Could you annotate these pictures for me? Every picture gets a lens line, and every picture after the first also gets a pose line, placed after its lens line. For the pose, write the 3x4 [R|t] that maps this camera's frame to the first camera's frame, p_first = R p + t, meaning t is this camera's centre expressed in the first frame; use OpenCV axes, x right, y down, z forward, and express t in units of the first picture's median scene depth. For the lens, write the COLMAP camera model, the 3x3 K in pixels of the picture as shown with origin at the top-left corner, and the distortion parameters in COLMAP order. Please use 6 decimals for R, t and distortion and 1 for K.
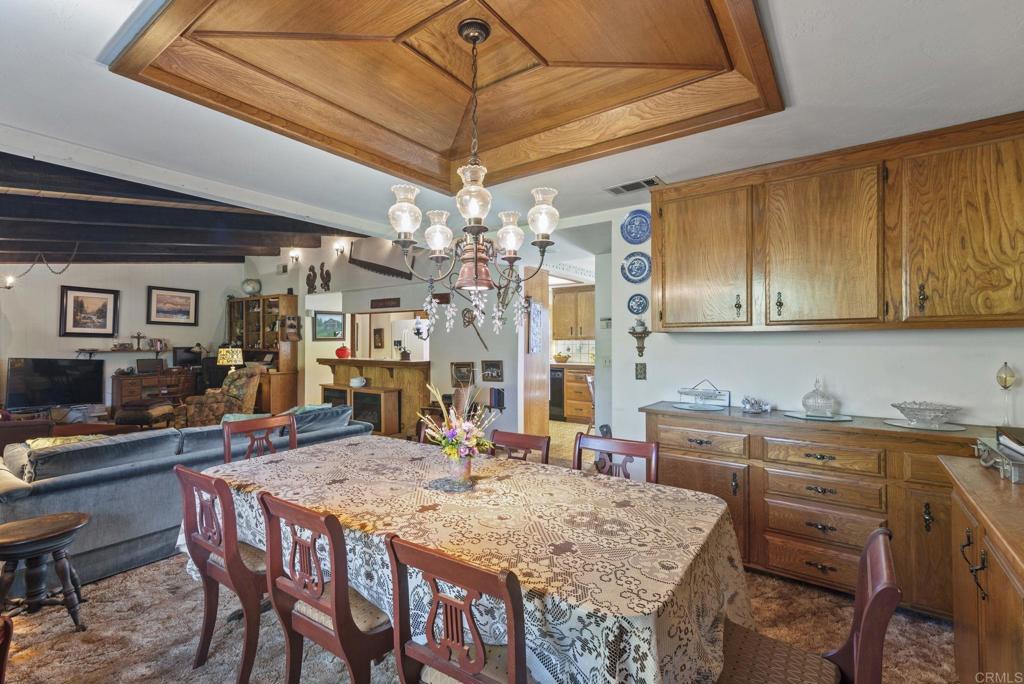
lens RADIAL K [[459.3, 0, 513.7], [0, 459.3, 341.4], [0, 0, 1]] dist [0.016090, -0.000074]
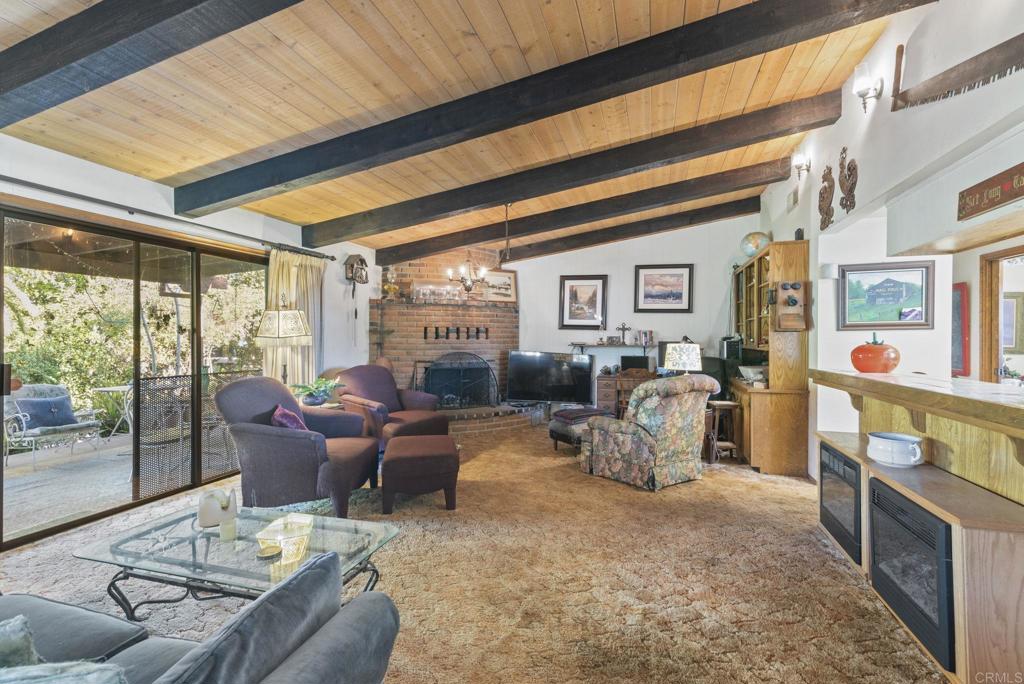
lens RADIAL K [[463.8, 0, 513.7], [0, 463.8, 338.9], [0, 0, 1]] dist [0.015011, -0.000115]
pose [[0.326307, 0.000808, -0.945263, -0.096358], [-0.000750, 1.000000, 0.000596, 0.008177], [0.945263, 0.000515, 0.326308, 0.551496]]
